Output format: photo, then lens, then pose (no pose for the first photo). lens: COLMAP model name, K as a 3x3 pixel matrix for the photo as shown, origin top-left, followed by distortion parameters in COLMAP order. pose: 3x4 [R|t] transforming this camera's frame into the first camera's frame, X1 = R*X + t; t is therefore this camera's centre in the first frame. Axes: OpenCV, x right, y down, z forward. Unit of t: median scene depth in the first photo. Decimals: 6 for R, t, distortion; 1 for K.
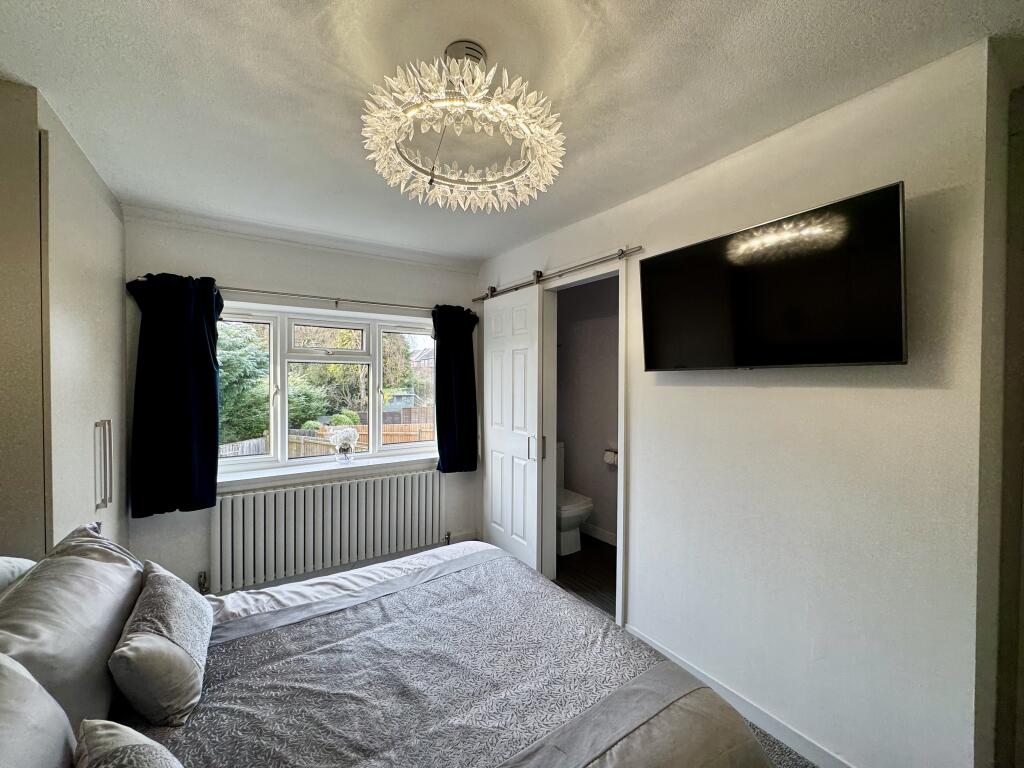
lens RADIAL K [[409.6, 0, 512.0], [0, 409.6, 384.0], [0, 0, 1]] dist [-0.000959, -0.000297]
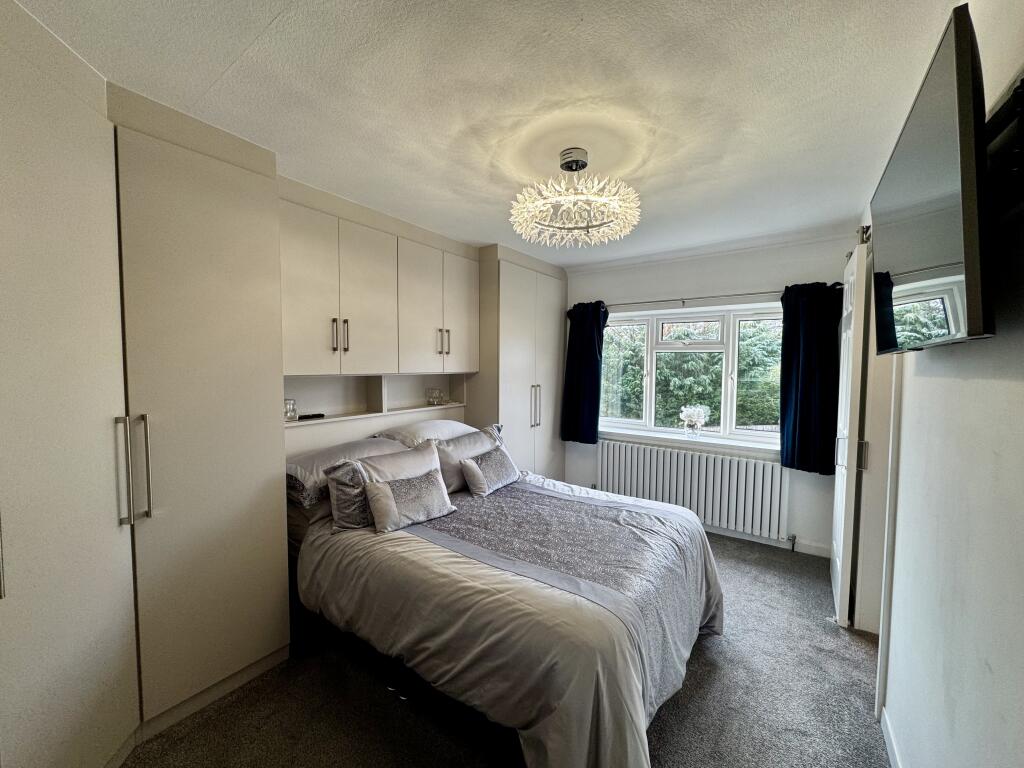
lens RADIAL K [[409.6, 0, 512.0], [0, 409.6, 384.0], [0, 0, 1]] dist [-0.000959, -0.000297]
pose [[0.362749, 0.046471, -0.930728, 0.601307], [-0.021111, 0.998909, 0.041647, 0.002792], [0.931648, 0.004541, 0.363334, 0.106818]]
